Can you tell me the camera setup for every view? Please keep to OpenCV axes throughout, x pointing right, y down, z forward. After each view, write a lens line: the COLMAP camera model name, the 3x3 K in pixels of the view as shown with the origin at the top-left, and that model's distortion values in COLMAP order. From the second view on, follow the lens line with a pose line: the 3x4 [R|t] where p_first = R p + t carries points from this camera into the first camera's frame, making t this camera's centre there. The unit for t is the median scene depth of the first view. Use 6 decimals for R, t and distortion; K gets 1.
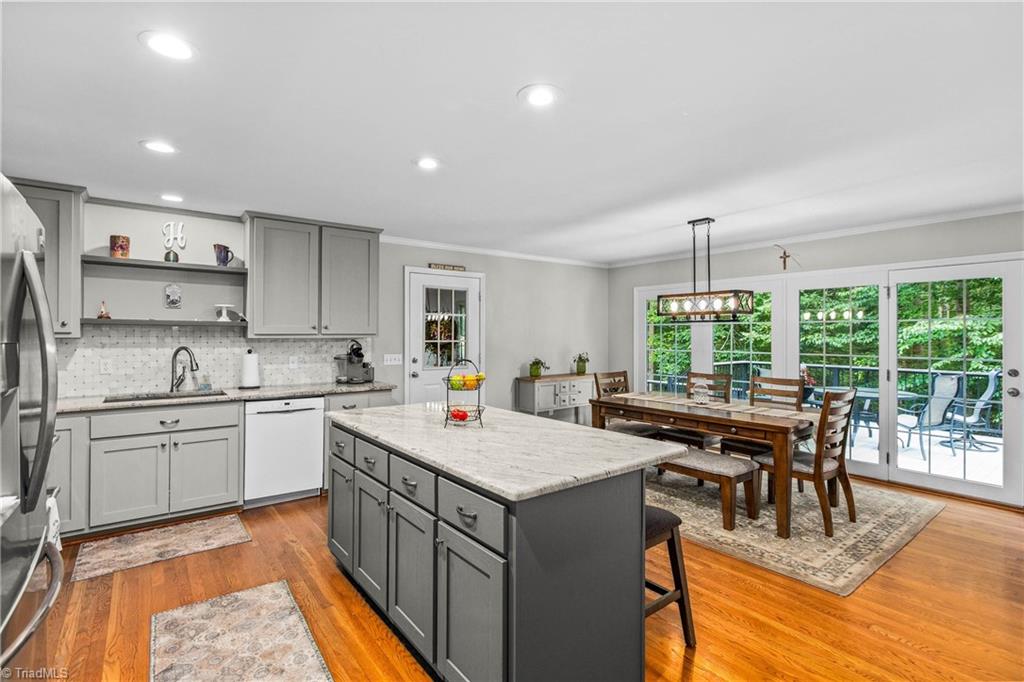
lens RADIAL K [[482.6, 0, 512.4], [0, 482.6, 333.0], [0, 0, 1]] dist [-0.000184, -0.002444]
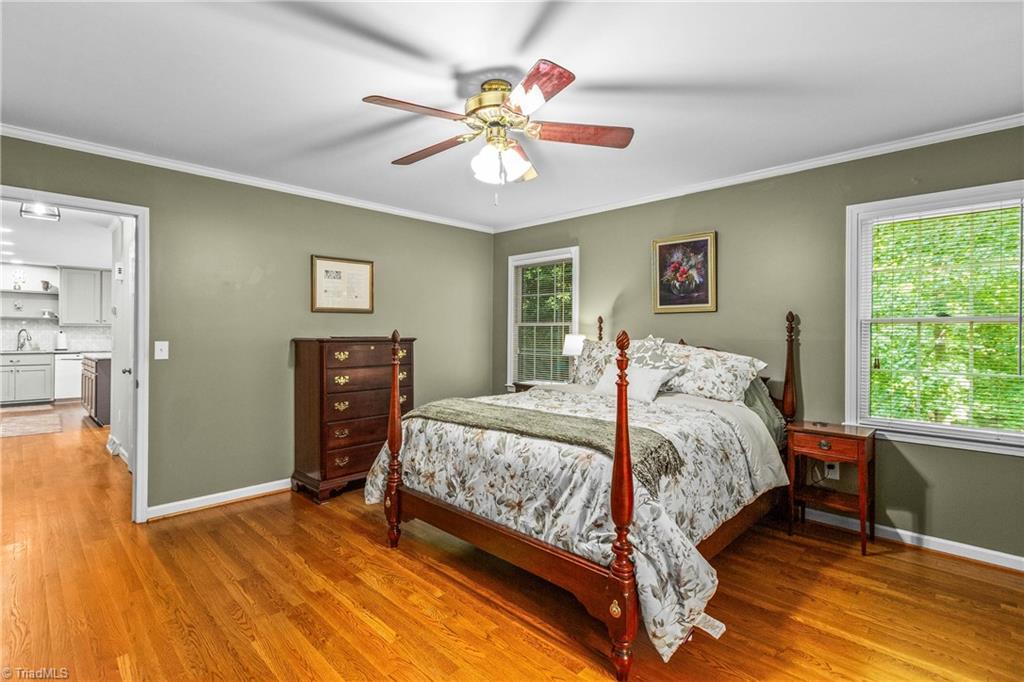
lens RADIAL K [[471.4, 0, 495.5], [0, 471.4, 334.9], [0, 0, 1]] dist [-0.001829, 0.000174]
pose [[0.990570, 0.002748, 0.136980, 1.063205], [-0.003683, 0.999972, 0.006577, 0.031654], [-0.136958, -0.007019, 0.990552, -1.304054]]
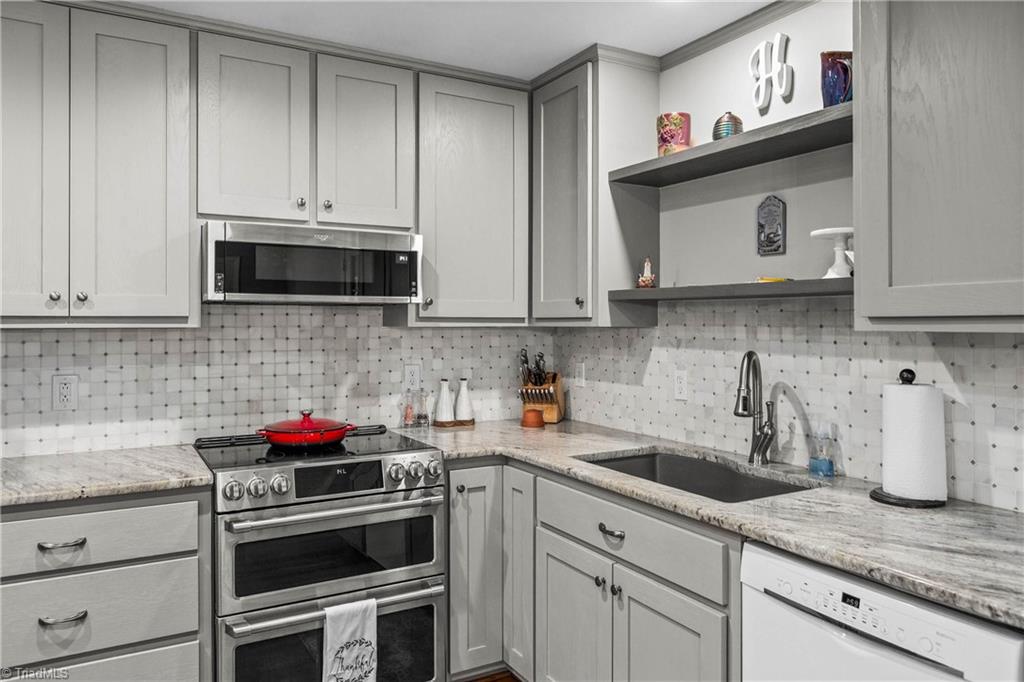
lens RADIAL K [[712.4, 0, 517.7], [0, 712.4, 320.6], [0, 0, 1]] dist [-0.004426, 0.002877]
pose [[-0.133025, -0.005596, -0.991097, -0.082583], [0.002229, 0.999980, -0.005946, 0.006398], [0.991110, -0.003000, -0.133010, 0.853708]]
